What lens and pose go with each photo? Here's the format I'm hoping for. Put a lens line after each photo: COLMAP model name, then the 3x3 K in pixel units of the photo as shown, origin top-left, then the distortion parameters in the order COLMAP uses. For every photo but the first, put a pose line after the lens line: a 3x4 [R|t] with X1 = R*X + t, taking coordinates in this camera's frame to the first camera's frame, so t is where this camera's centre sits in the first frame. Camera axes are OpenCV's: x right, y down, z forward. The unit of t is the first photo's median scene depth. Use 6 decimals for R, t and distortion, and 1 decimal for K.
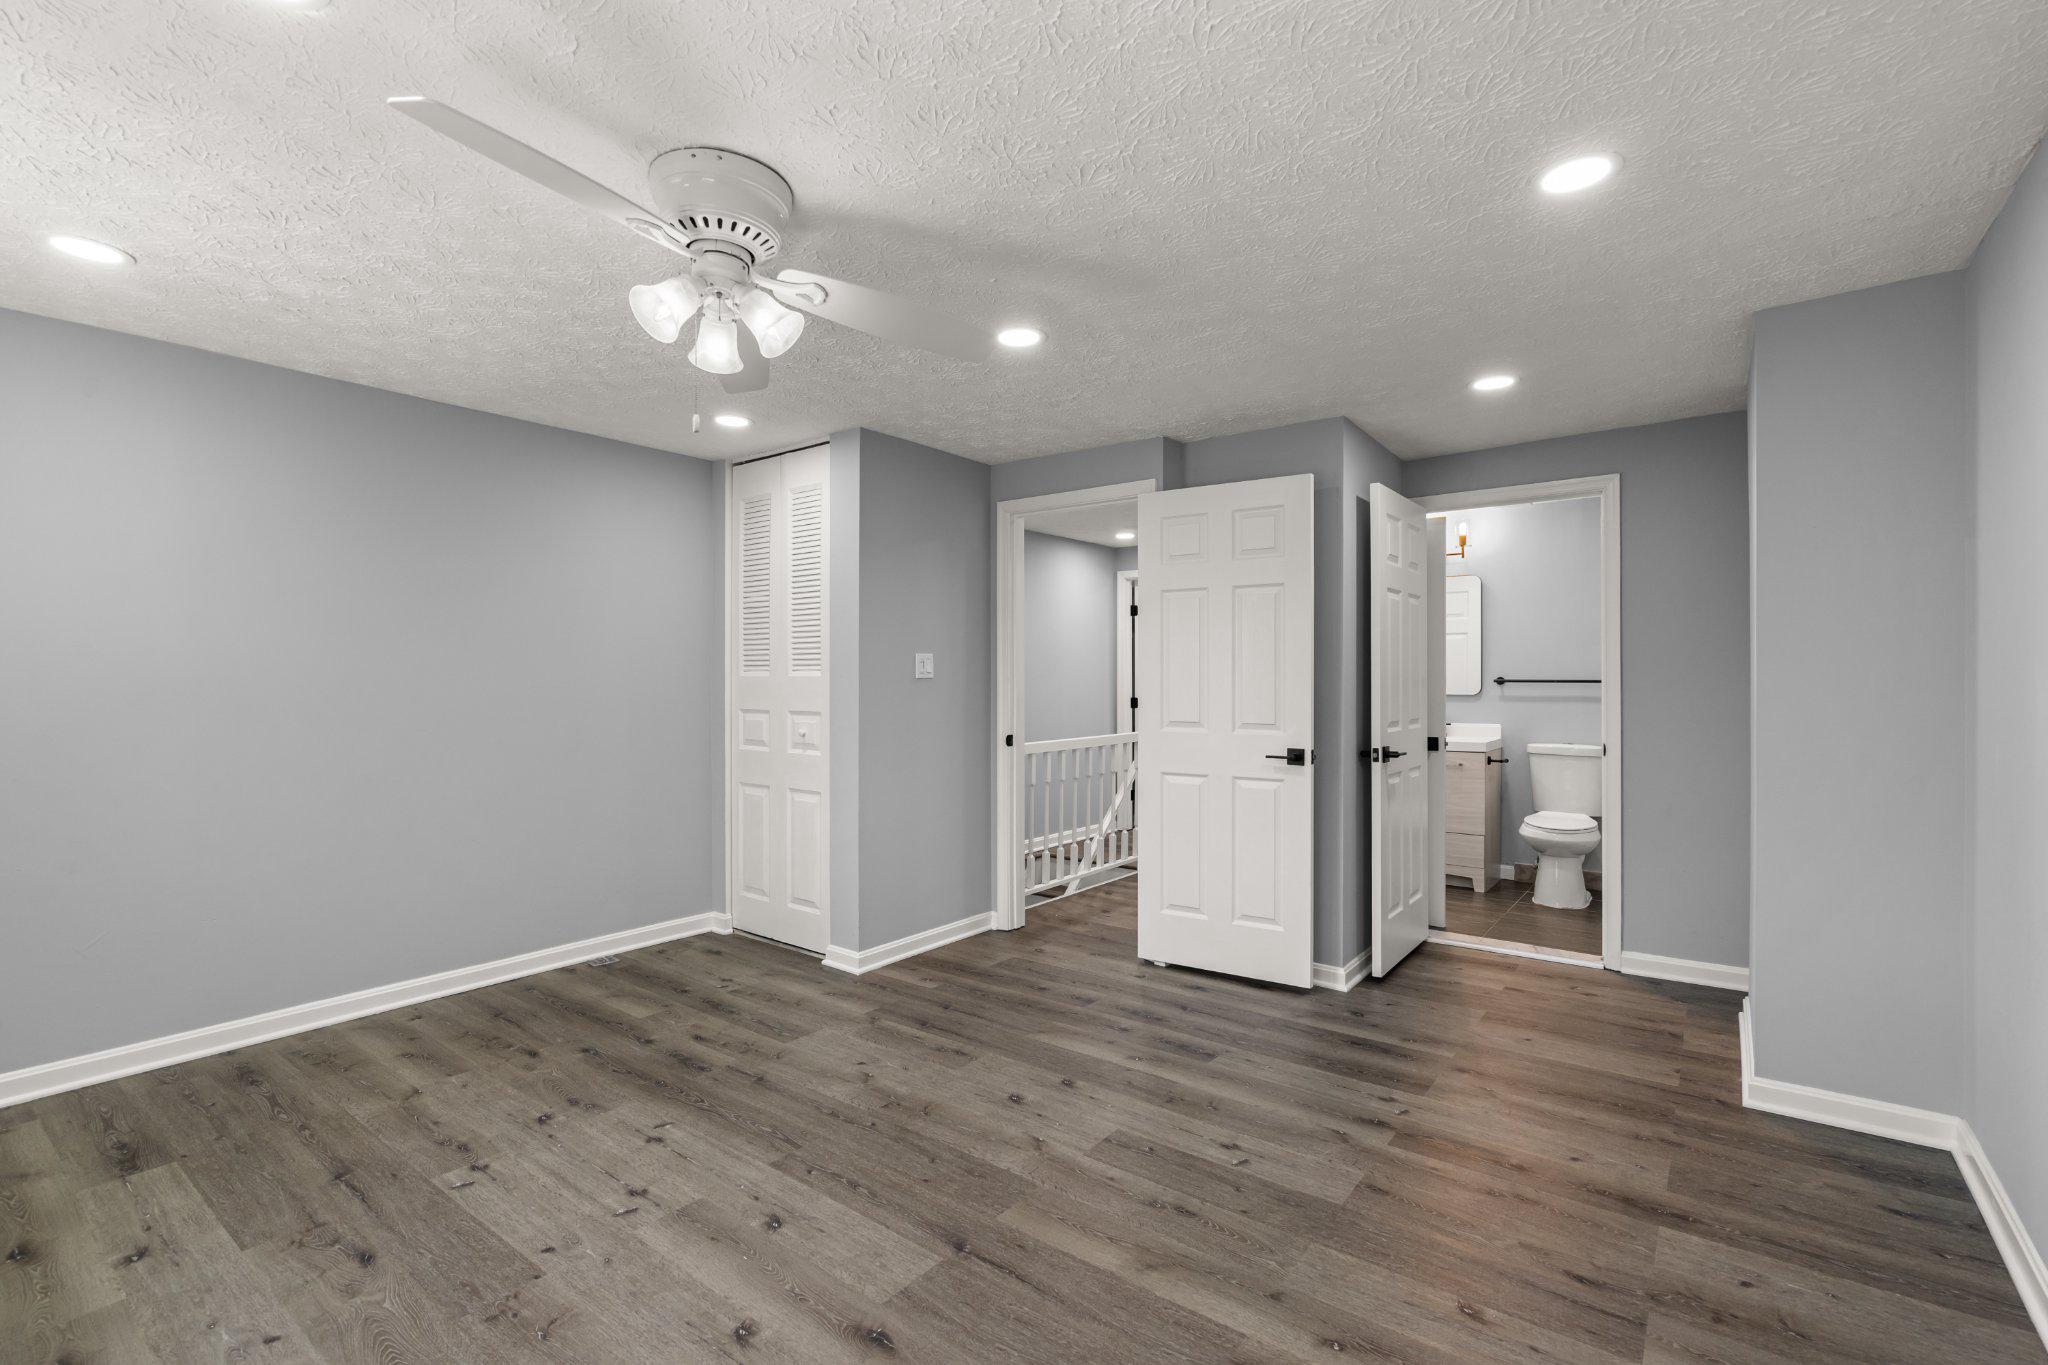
lens RADIAL K [[927.2, 0, 1022.0], [0, 927.2, 680.9], [0, 0, 1]] dist [-0.003917, 0.002511]
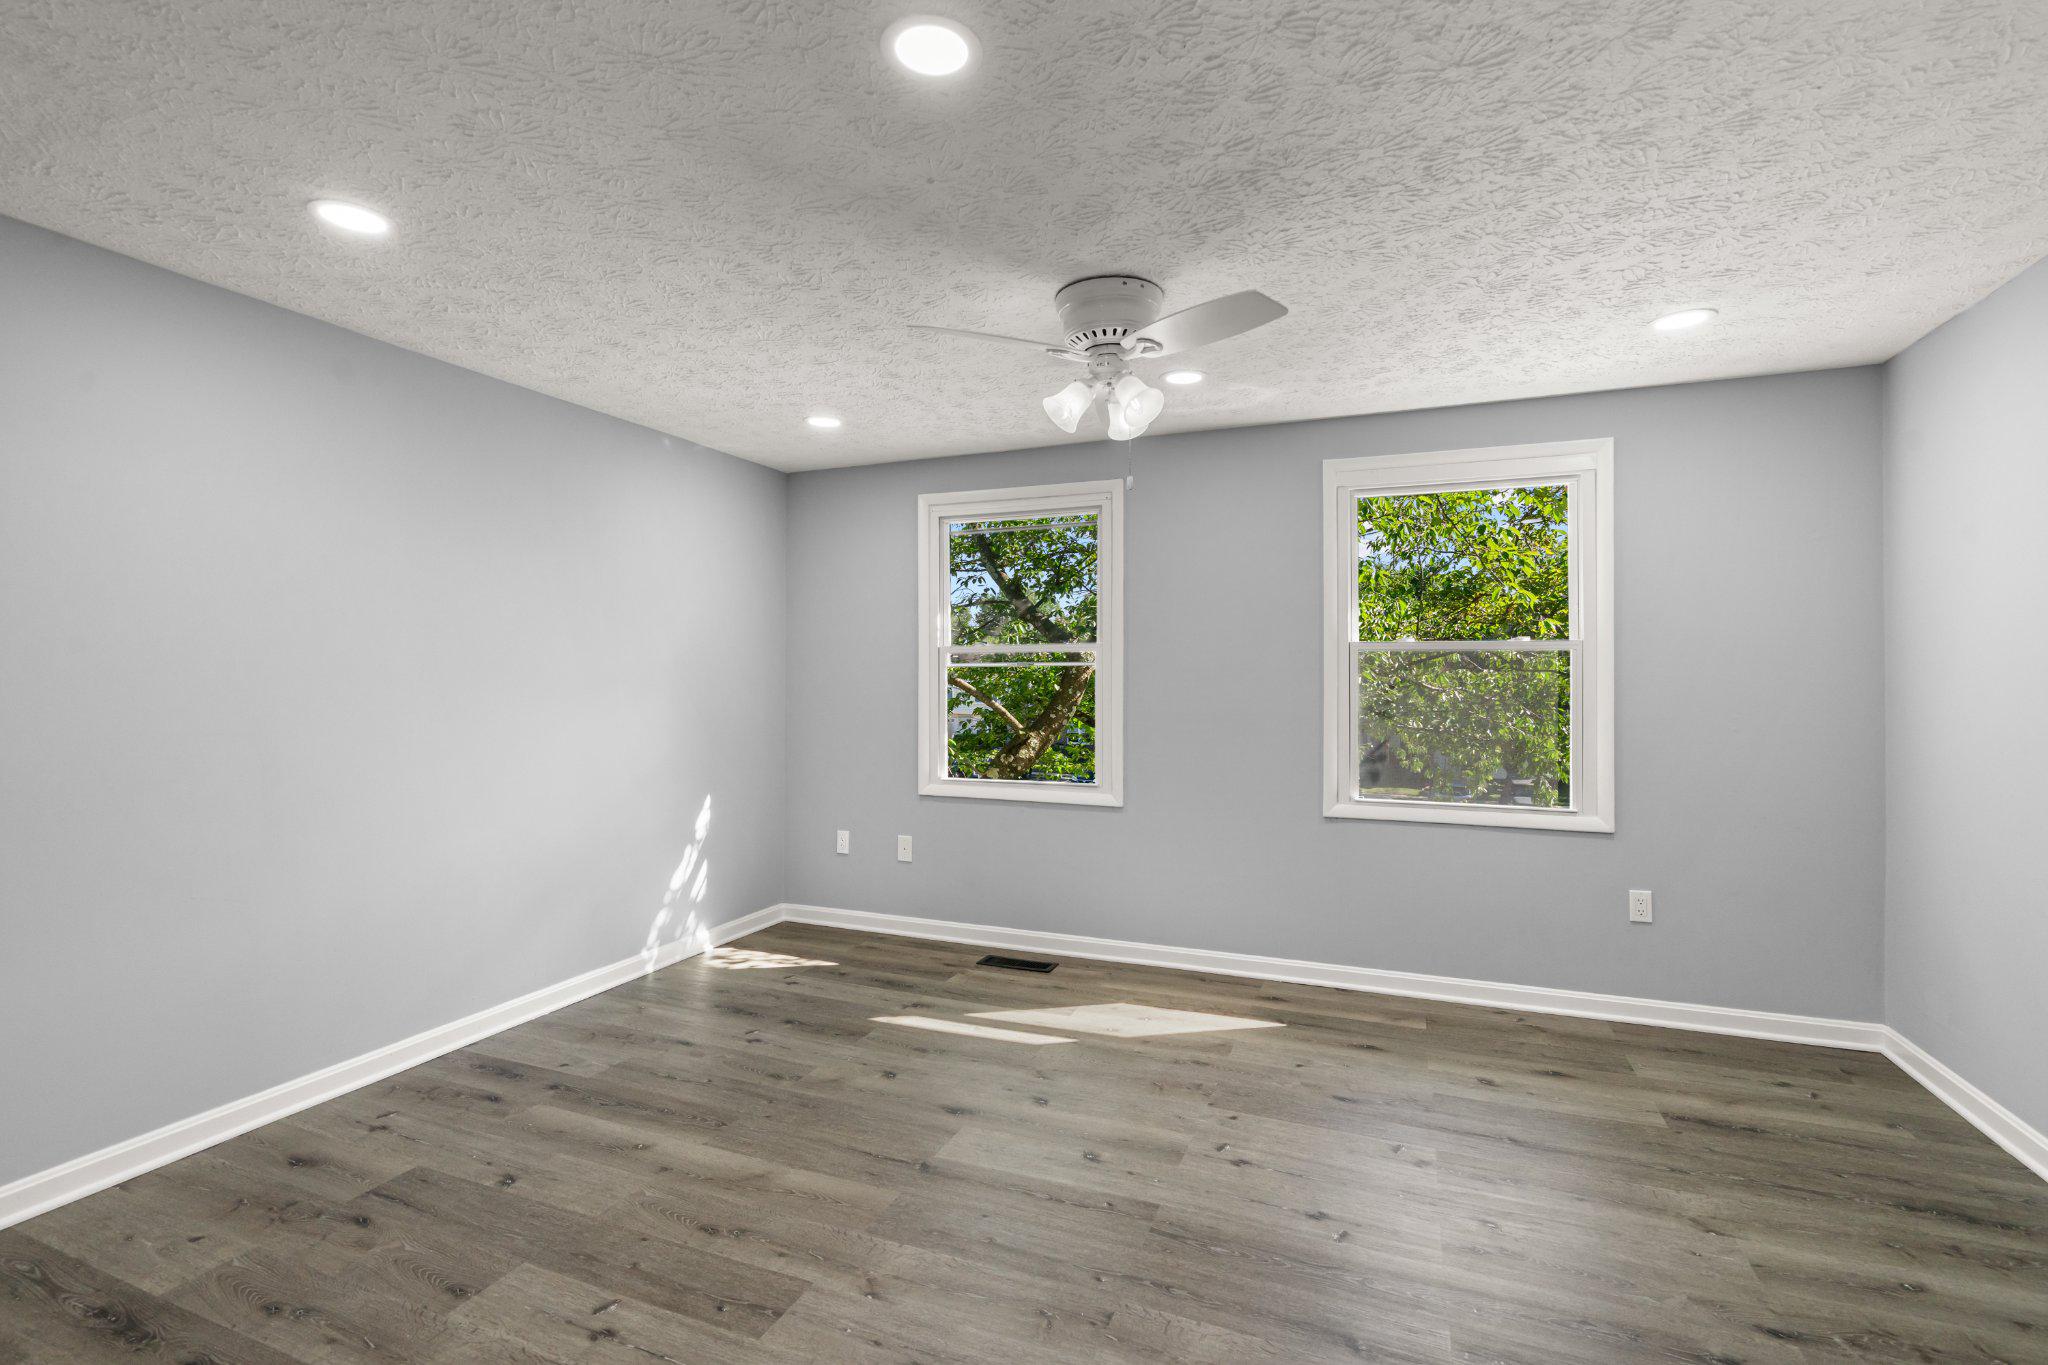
lens RADIAL K [[927.2, 0, 1022.0], [0, 927.2, 680.9], [0, 0, 1]] dist [-0.003917, 0.002511]
pose [[-0.965349, 0.000238, -0.260964, 0.089313], [-0.001487, 0.999978, 0.006414, -0.010050], [0.260960, 0.006580, -0.965327, 1.614174]]
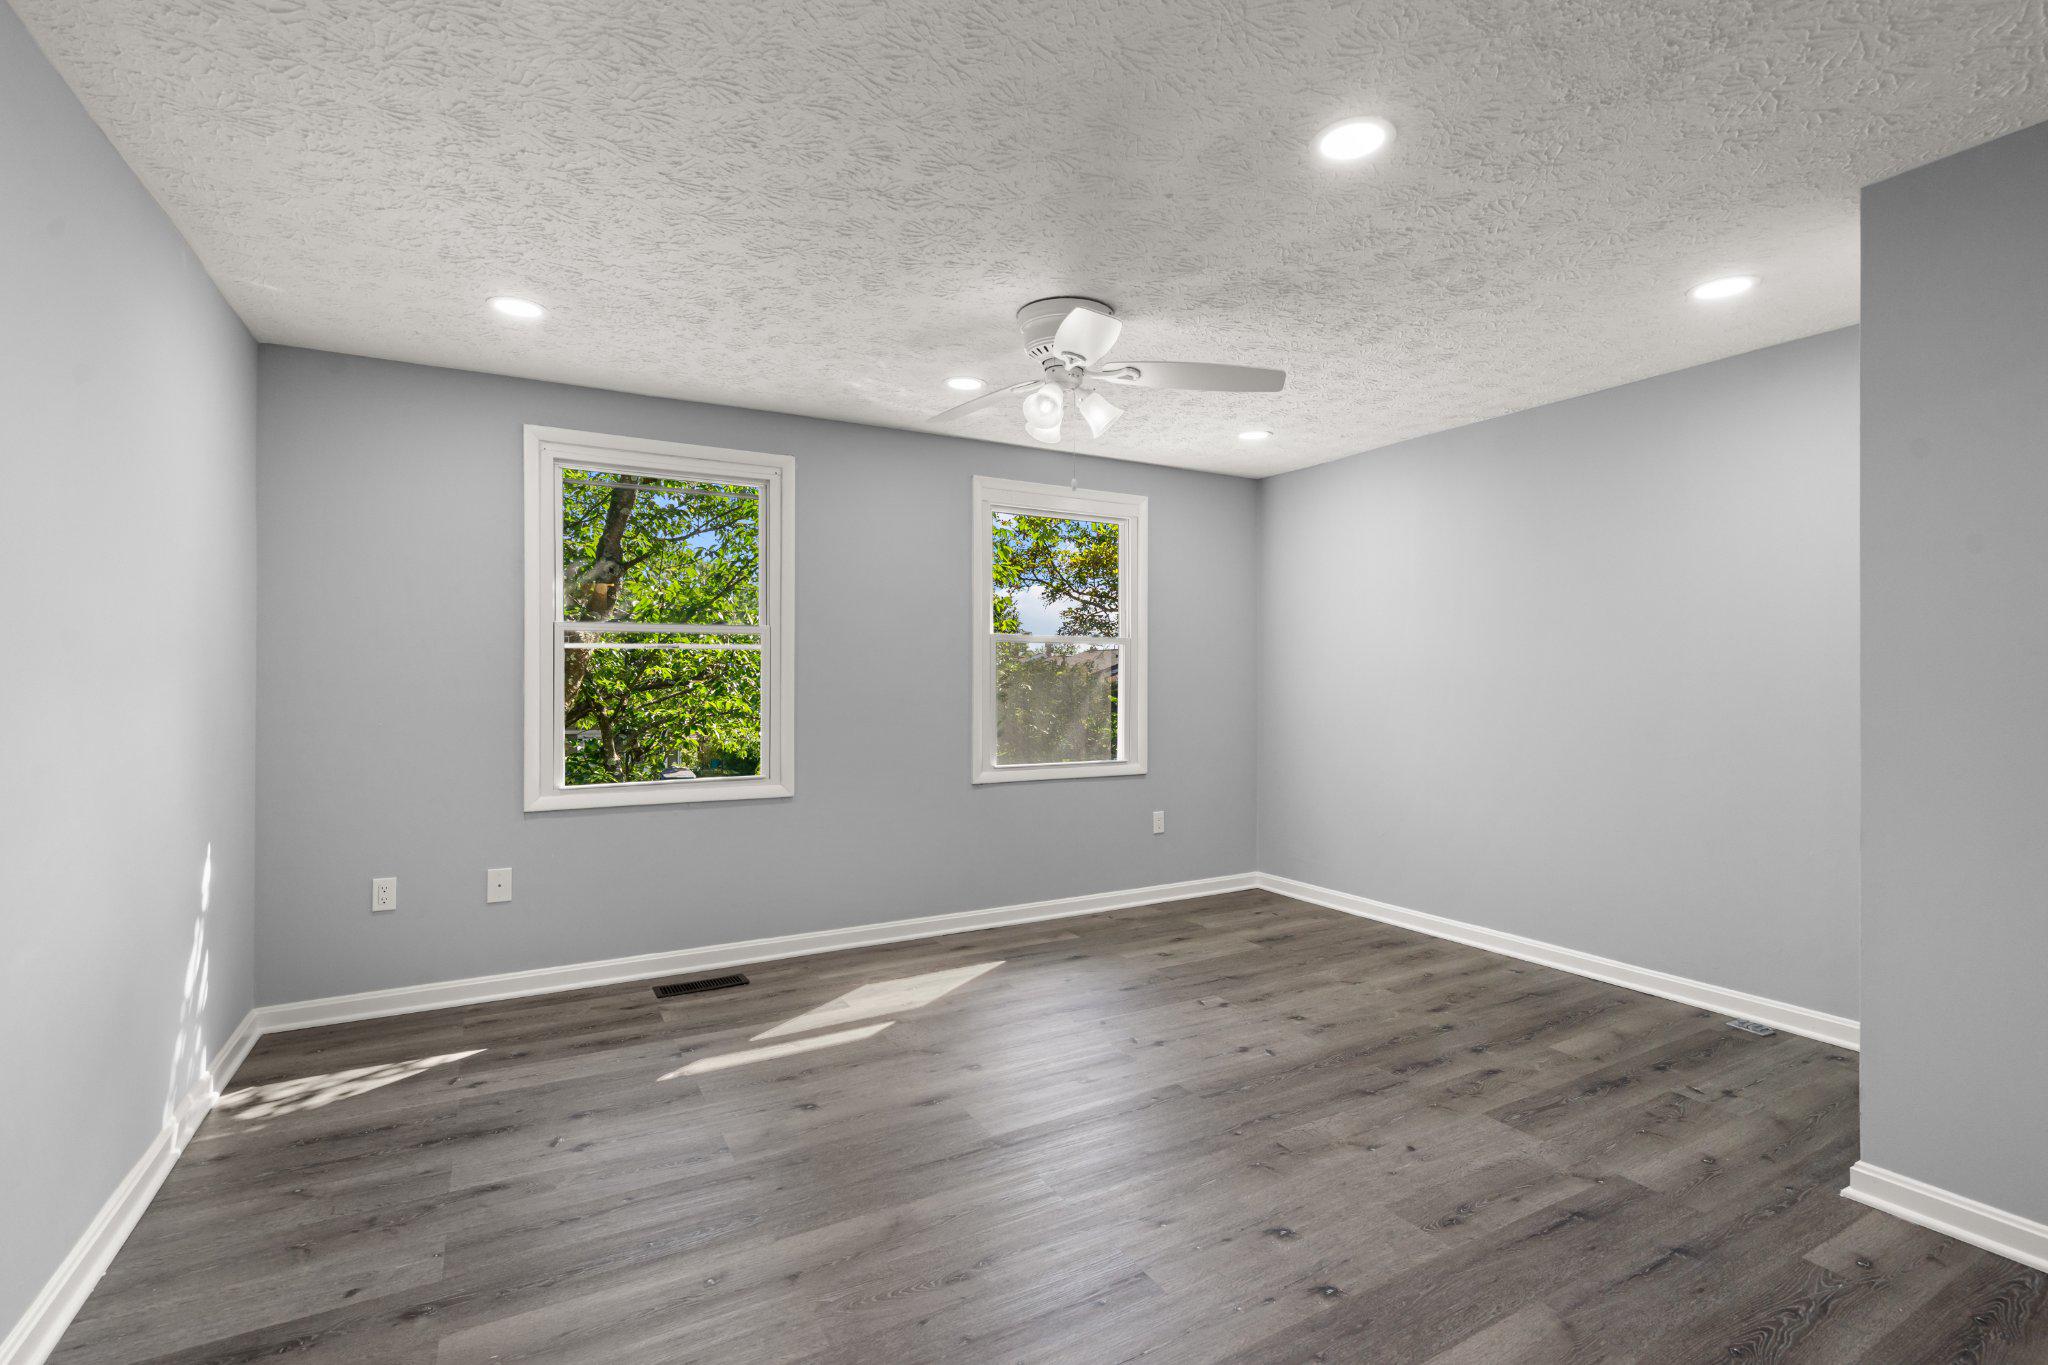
lens RADIAL K [[927.2, 0, 1022.0], [0, 927.2, 680.9], [0, 0, 1]] dist [-0.003917, 0.002511]
pose [[-0.395901, -0.000447, -0.918293, 0.737640], [-0.002082, 0.999998, 0.000411, 0.021790], [0.918291, 0.002074, -0.395901, 1.106641]]
